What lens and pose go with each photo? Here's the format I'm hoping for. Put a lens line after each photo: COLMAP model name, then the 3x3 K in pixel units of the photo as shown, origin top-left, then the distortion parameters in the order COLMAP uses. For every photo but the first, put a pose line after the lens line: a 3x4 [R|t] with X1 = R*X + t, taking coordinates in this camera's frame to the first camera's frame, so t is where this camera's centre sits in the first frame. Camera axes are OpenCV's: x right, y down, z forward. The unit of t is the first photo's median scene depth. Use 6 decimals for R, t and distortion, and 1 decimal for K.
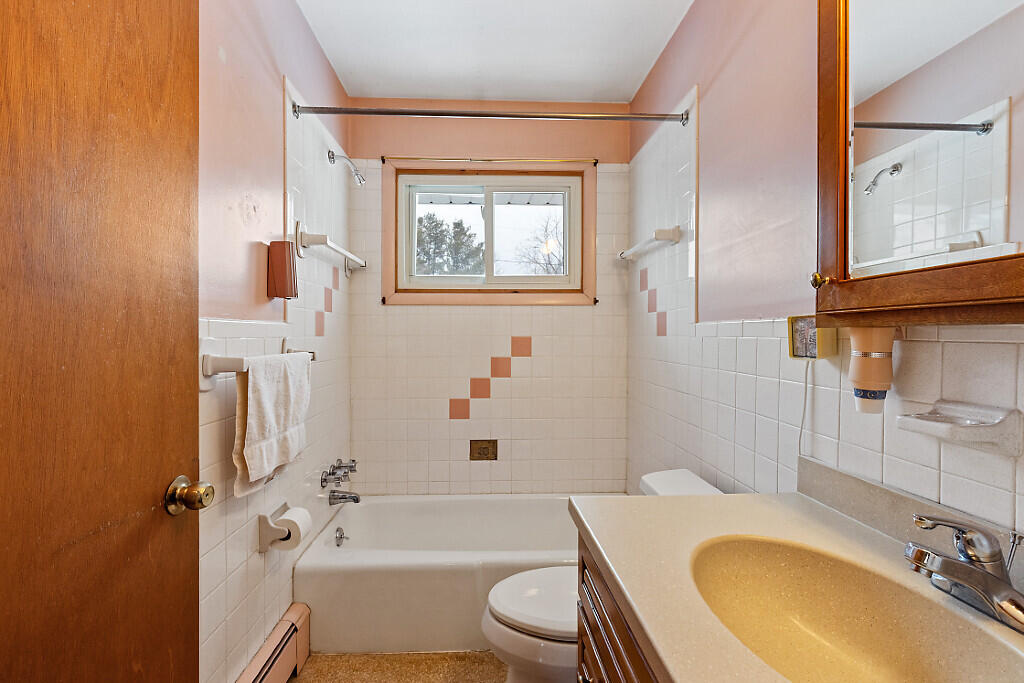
lens RADIAL K [[474.9, 0, 512.0], [0, 474.9, 341.5], [0, 0, 1]] dist [0.000214, -0.000165]
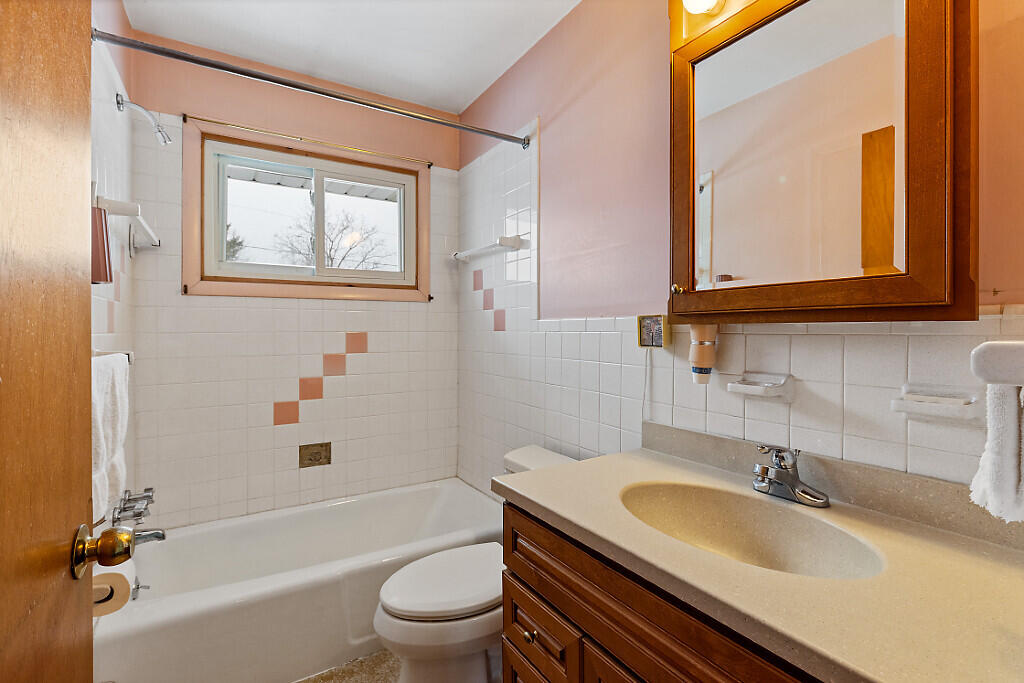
lens RADIAL K [[465.6, 0, 513.2], [0, 465.6, 337.5], [0, 0, 1]] dist [0.000057, -0.000164]
pose [[0.872226, -0.010278, 0.488996, -0.200620], [0.009734, 0.999946, 0.003656, -0.000106], [-0.489007, 0.001571, 0.872279, 0.023192]]
